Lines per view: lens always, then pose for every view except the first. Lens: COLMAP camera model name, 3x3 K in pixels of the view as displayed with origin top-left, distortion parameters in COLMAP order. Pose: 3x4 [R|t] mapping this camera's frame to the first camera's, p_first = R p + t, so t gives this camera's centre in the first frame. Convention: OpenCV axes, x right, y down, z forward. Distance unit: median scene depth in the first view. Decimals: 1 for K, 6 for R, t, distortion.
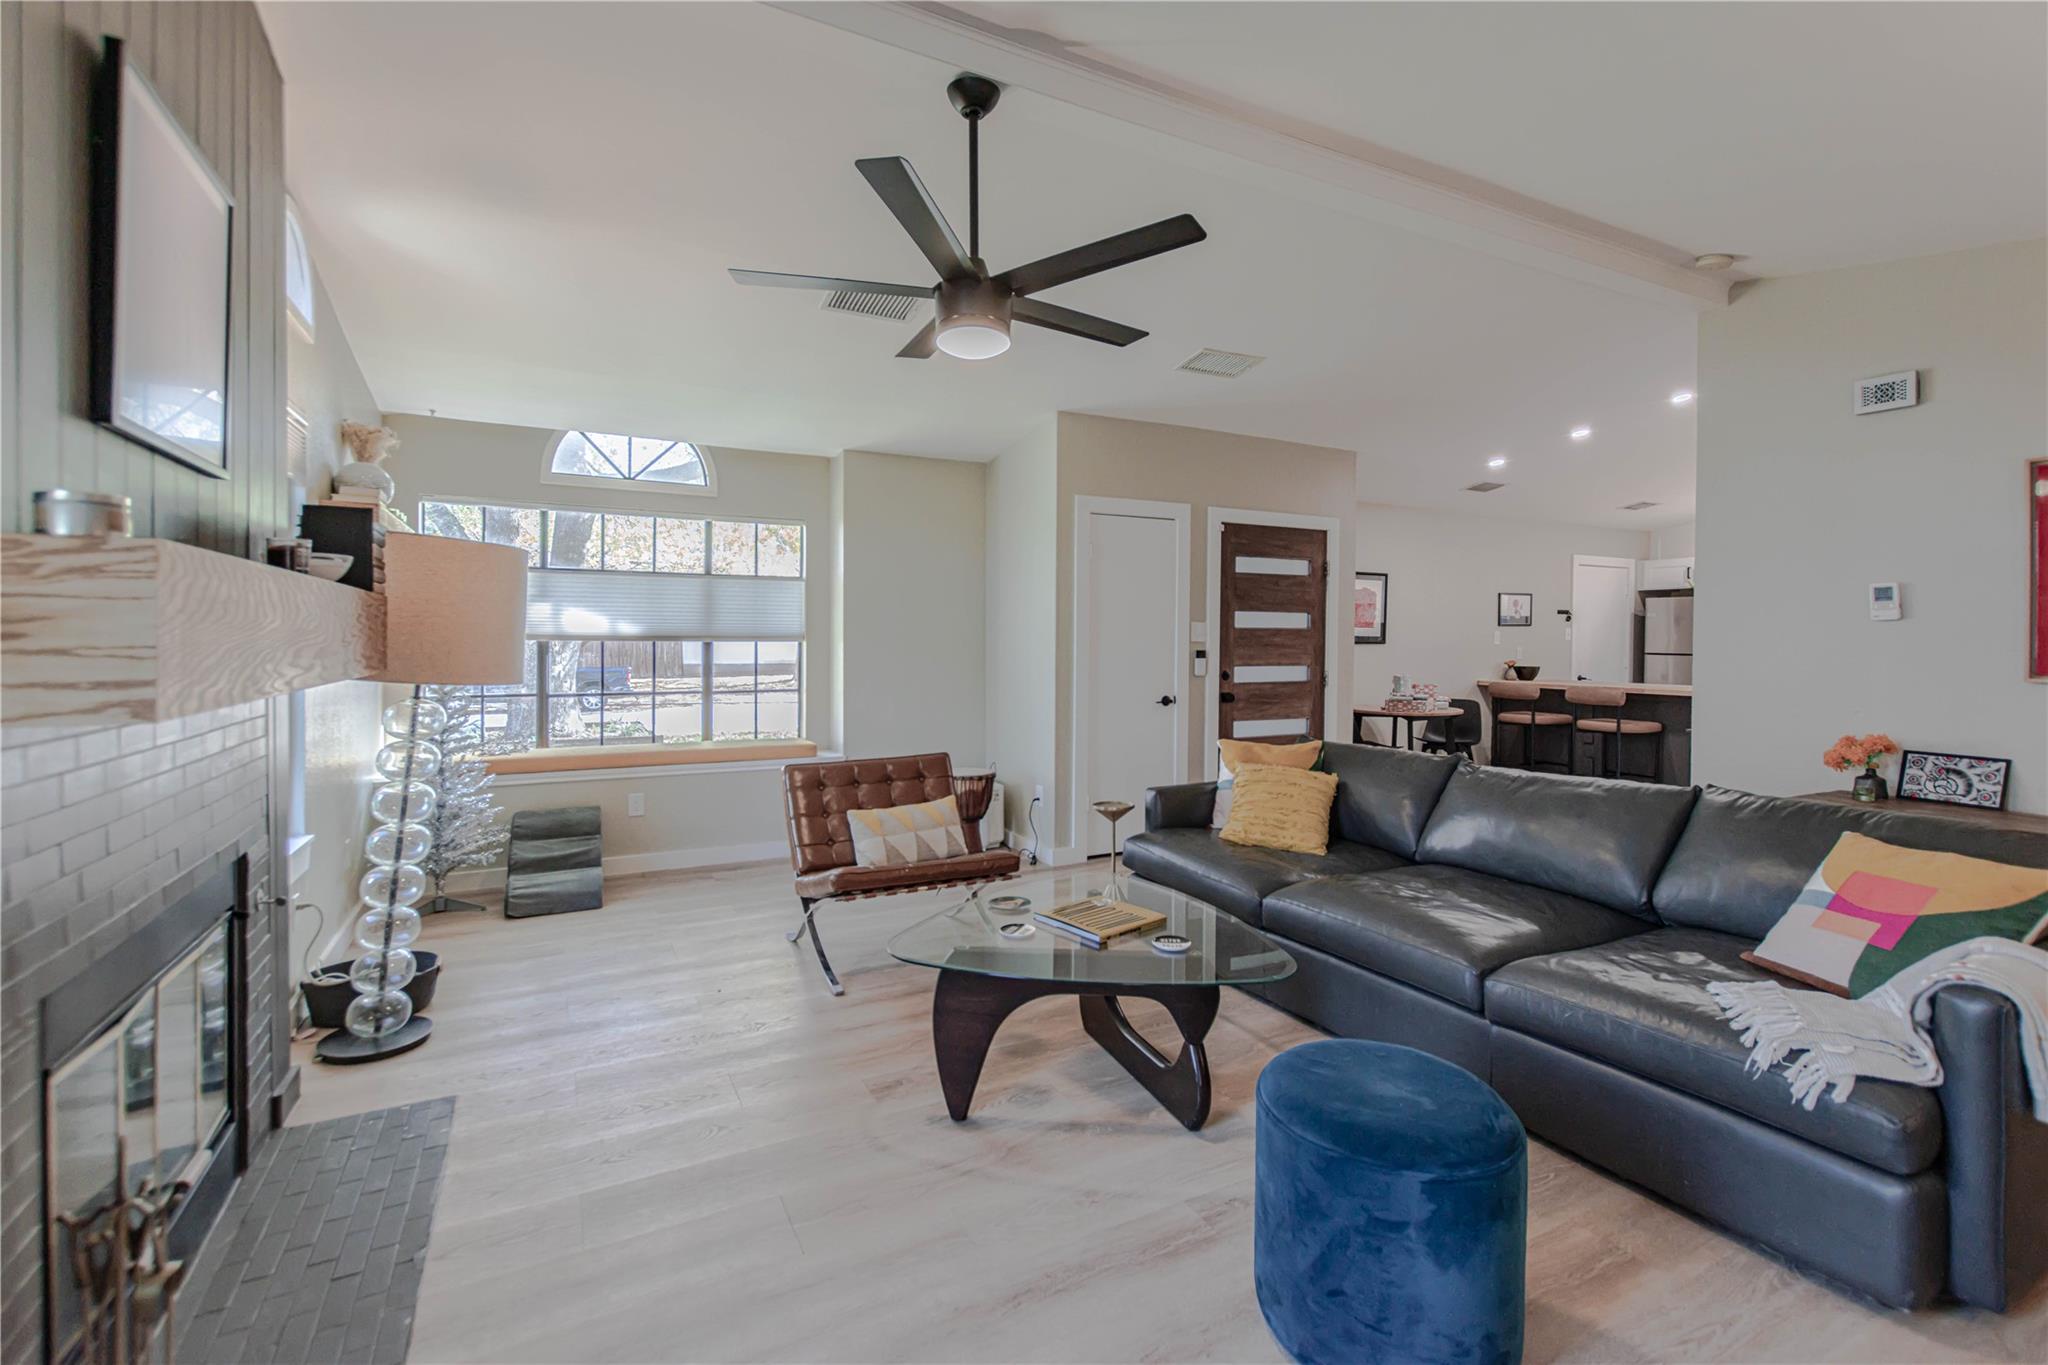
lens RADIAL K [[932.1, 0, 1048.2], [0, 932.1, 675.5], [0, 0, 1]] dist [0.000420, 0.000038]
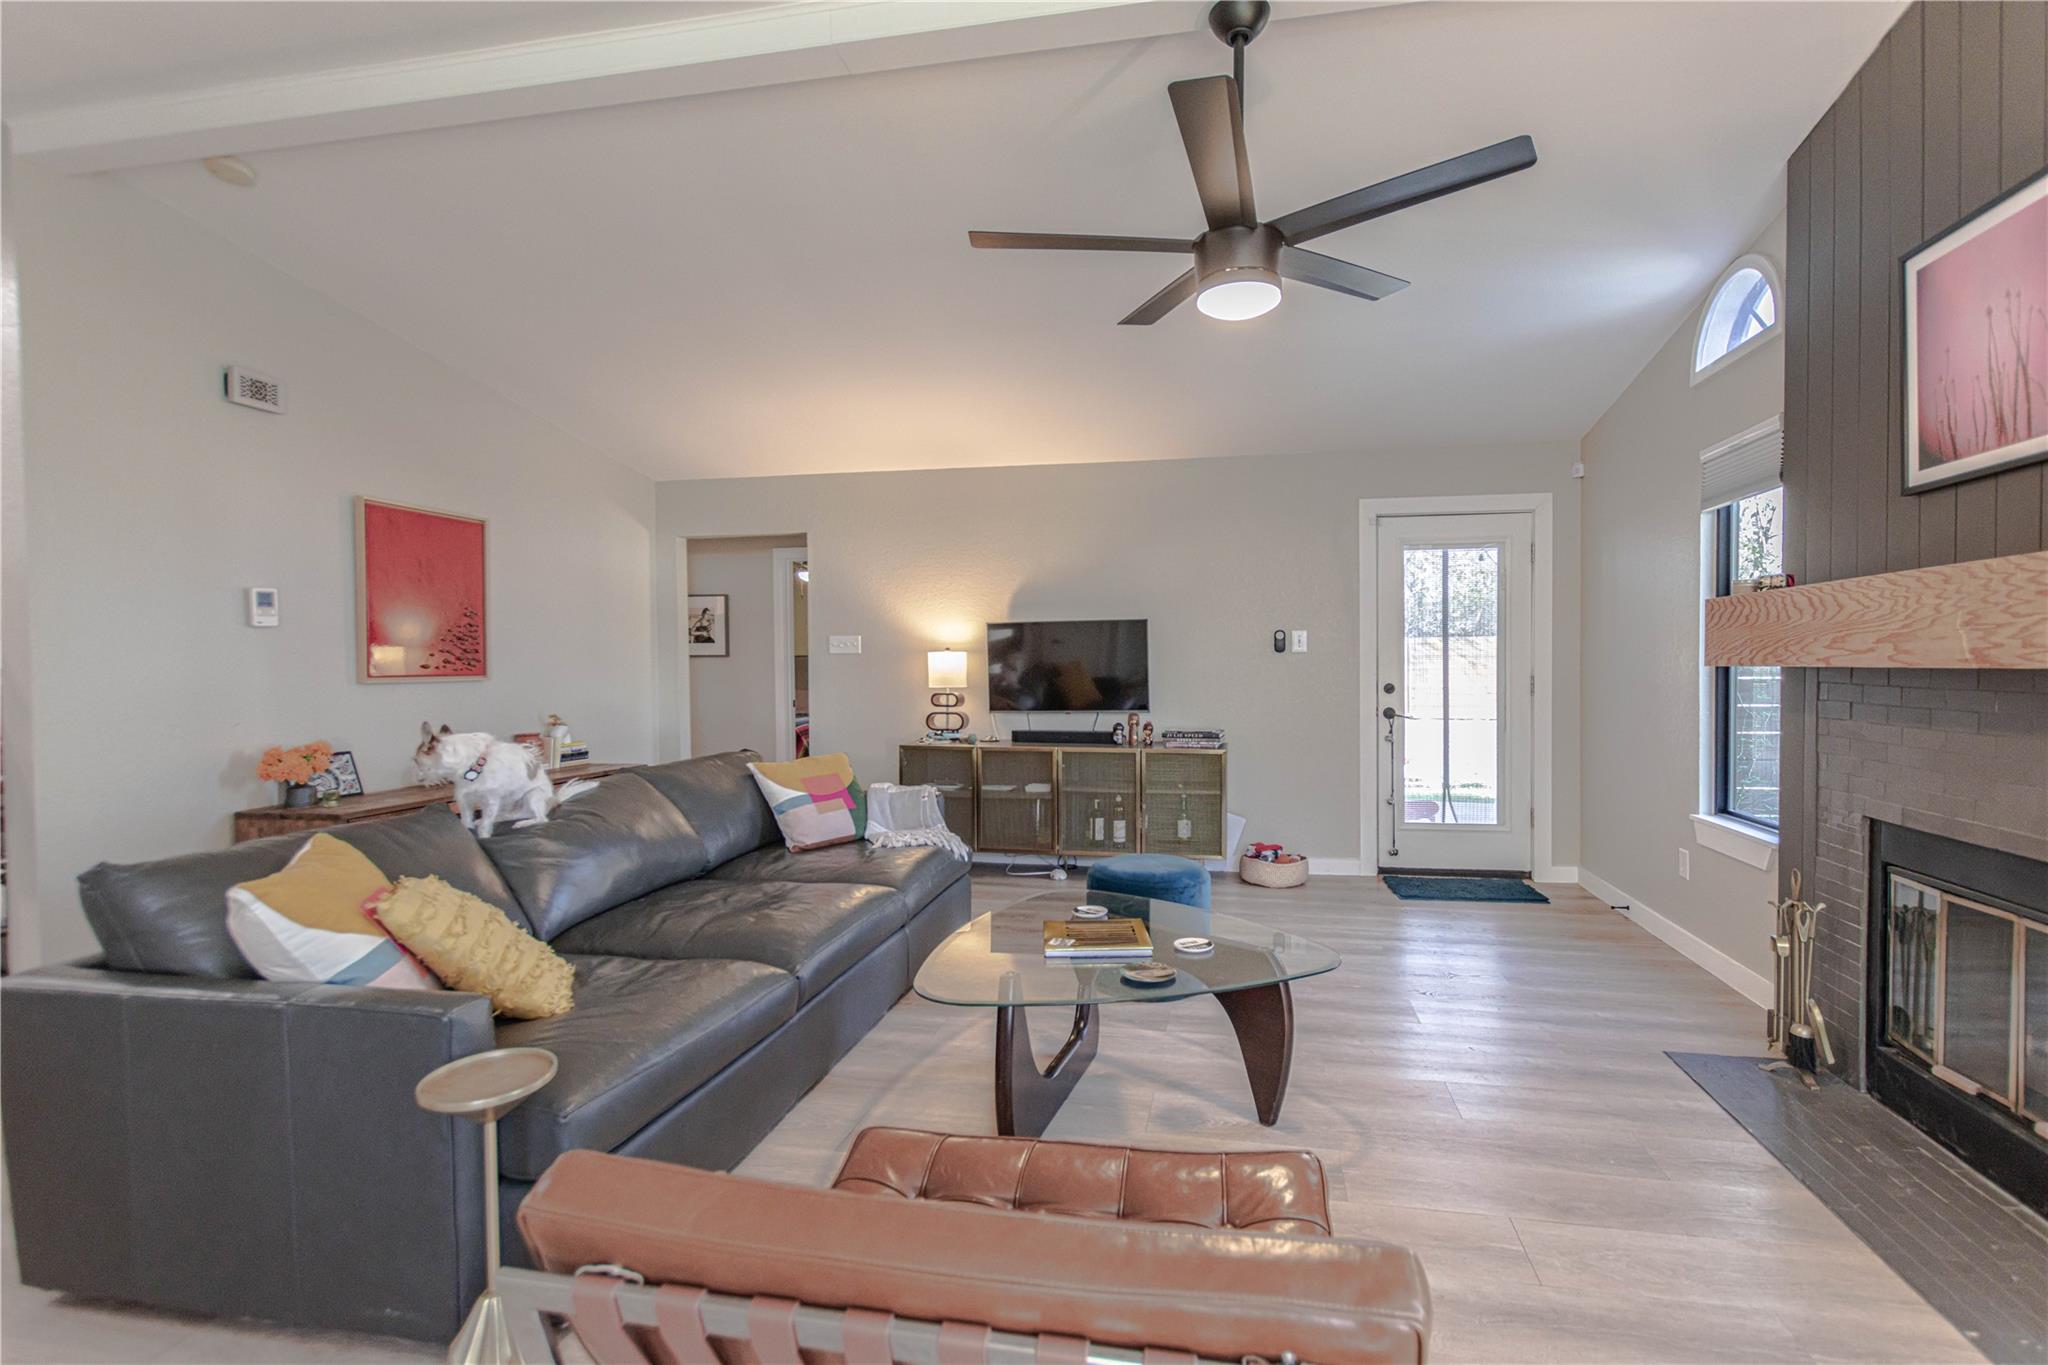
lens RADIAL K [[932.1, 0, 1048.2], [0, 932.1, 675.5], [0, 0, 1]] dist [0.000420, 0.000038]
pose [[-0.764204, -0.005001, 0.644956, -0.418381], [0.019235, 0.999348, 0.030540, -0.025563], [-0.644688, 0.035745, -0.763609, 1.423392]]
